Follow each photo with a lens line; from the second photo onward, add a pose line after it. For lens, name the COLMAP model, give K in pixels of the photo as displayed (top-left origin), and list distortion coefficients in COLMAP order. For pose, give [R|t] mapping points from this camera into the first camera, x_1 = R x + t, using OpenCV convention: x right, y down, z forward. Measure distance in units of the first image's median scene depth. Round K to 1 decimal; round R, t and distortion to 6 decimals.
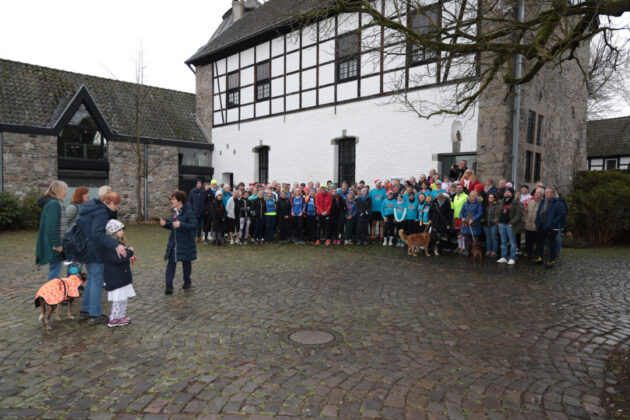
lens RADIAL K [[417.0, 0, 315.0], [0, 417.0, 210.0], [0, 0, 1]] dist [0.006382, 0.000920]
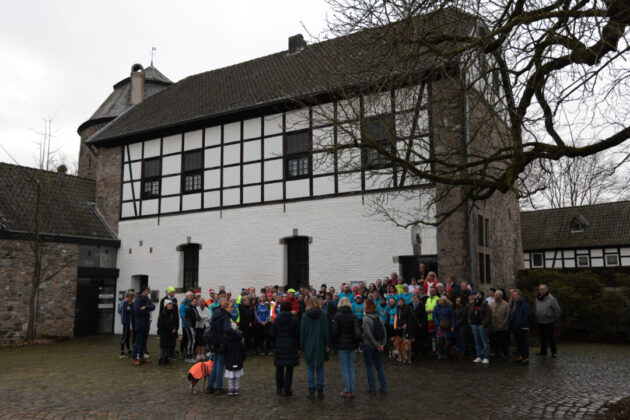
lens RADIAL K [[548.2, 0, 315.0], [0, 548.2, 210.0], [0, 0, 1]] dist [0.029385, -0.001545]
pose [[0.969601, 0.014313, 0.244271, -0.198142], [0.032112, 0.982210, -0.185017, -0.005478], [-0.242573, 0.187237, 0.951893, -0.198784]]
